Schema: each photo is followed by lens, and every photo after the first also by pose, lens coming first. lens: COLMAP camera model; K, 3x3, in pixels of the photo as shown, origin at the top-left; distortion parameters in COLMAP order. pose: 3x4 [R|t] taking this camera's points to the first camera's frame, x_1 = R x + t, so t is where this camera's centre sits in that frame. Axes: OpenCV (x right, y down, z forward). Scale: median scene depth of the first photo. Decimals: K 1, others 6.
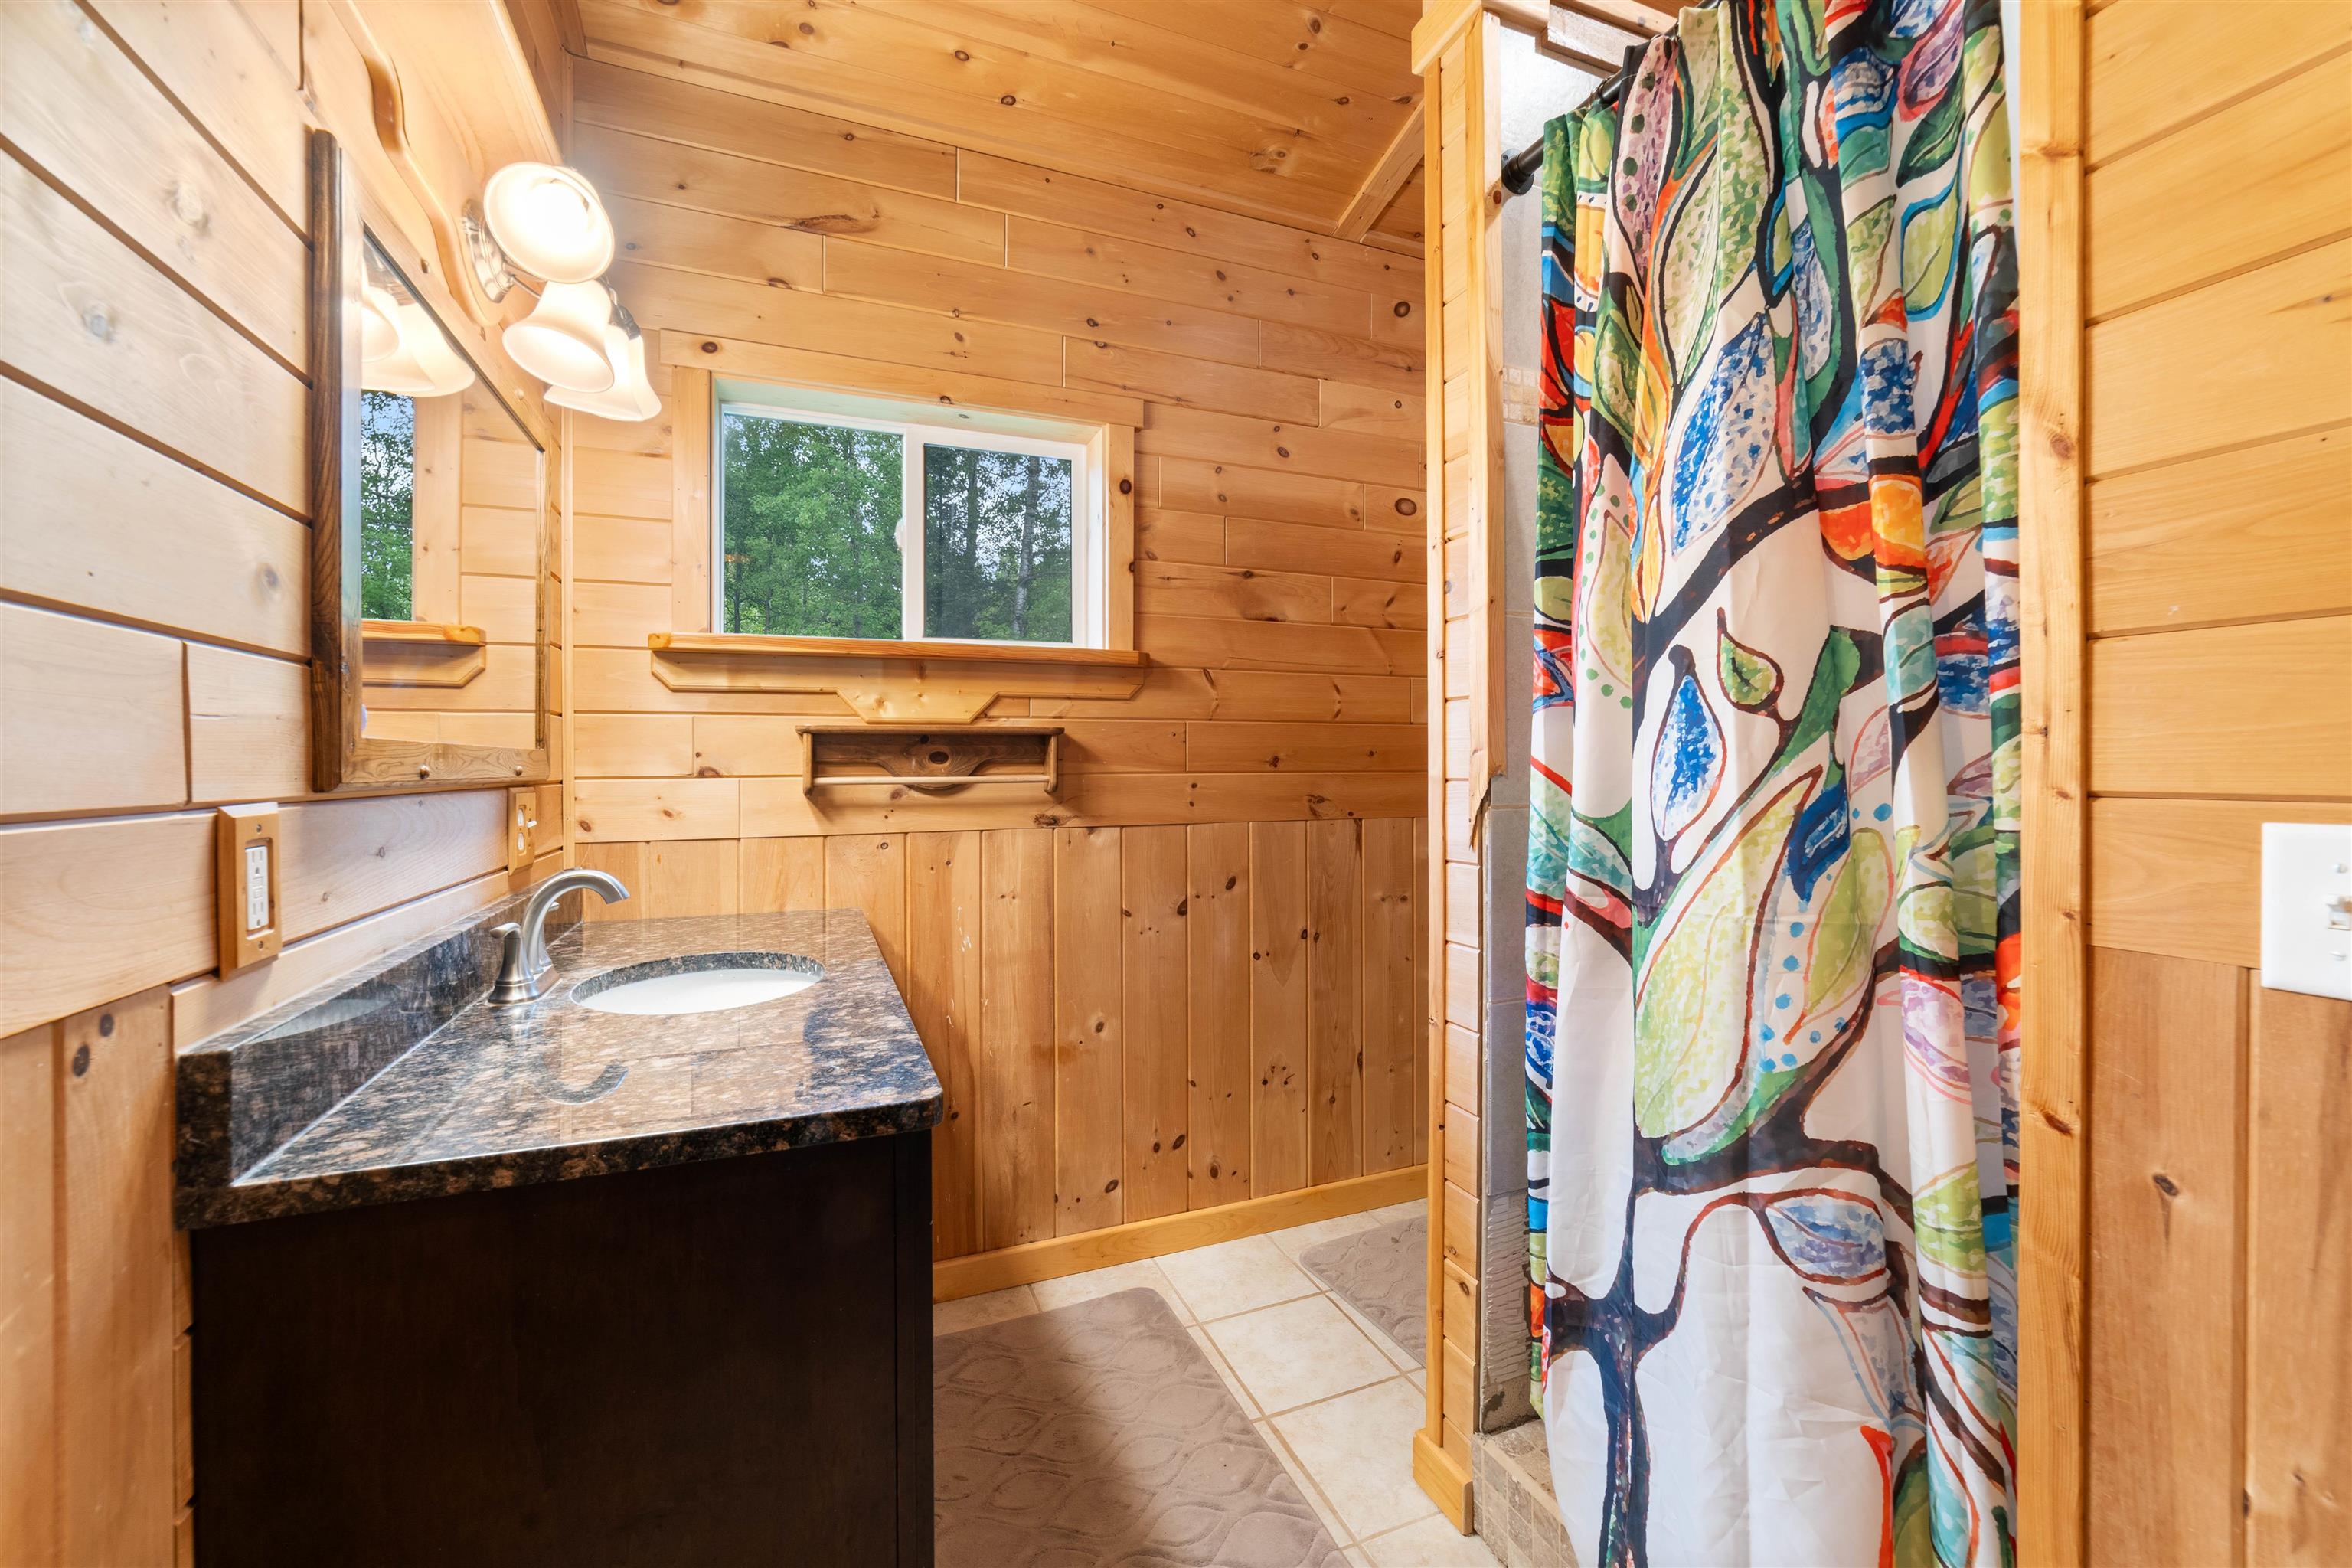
lens RADIAL K [[931.2, 0, 1168.1], [0, 931.2, 768.4], [0, 0, 1]] dist [-0.014754, 0.005594]
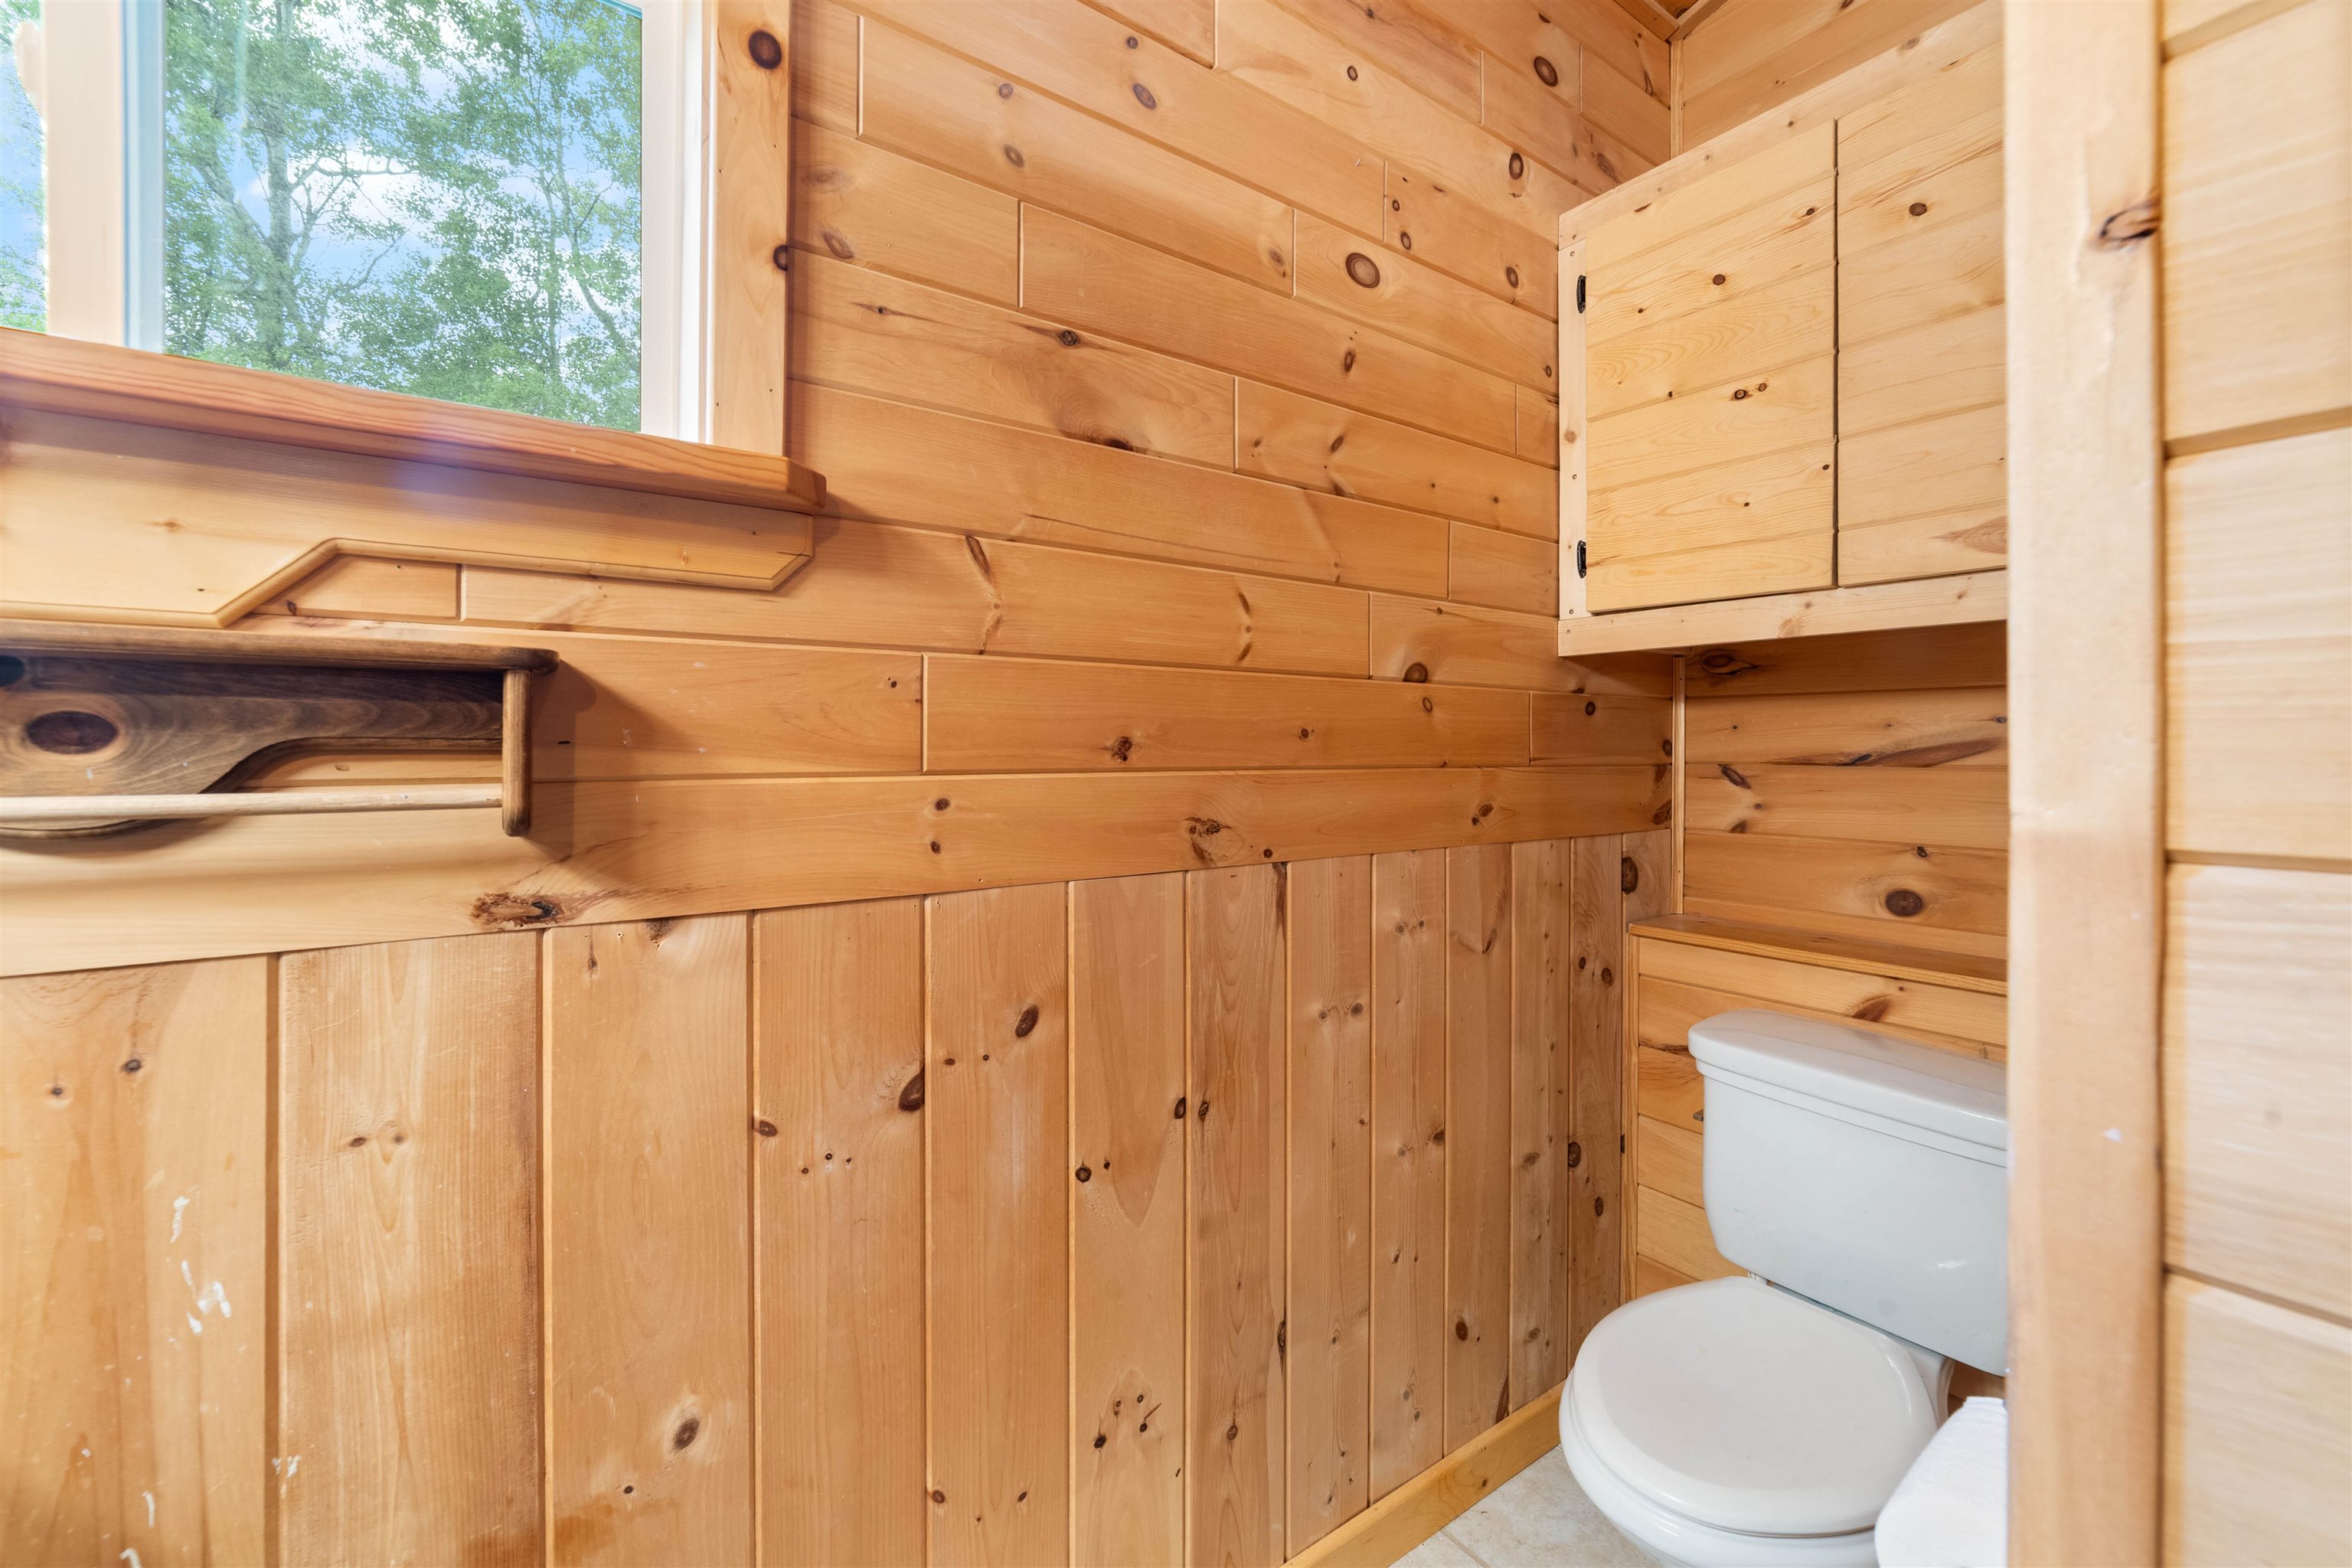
lens RADIAL K [[931.2, 0, 1157.2], [0, 931.2, 748.1], [0, 0, 1]] dist [-0.014754, 0.005594]
pose [[0.977858, 0.005064, 0.209207, 0.034108], [-0.003999, 0.999977, -0.005511, -0.005283], [-0.209230, 0.004552, 0.977856, 0.547502]]
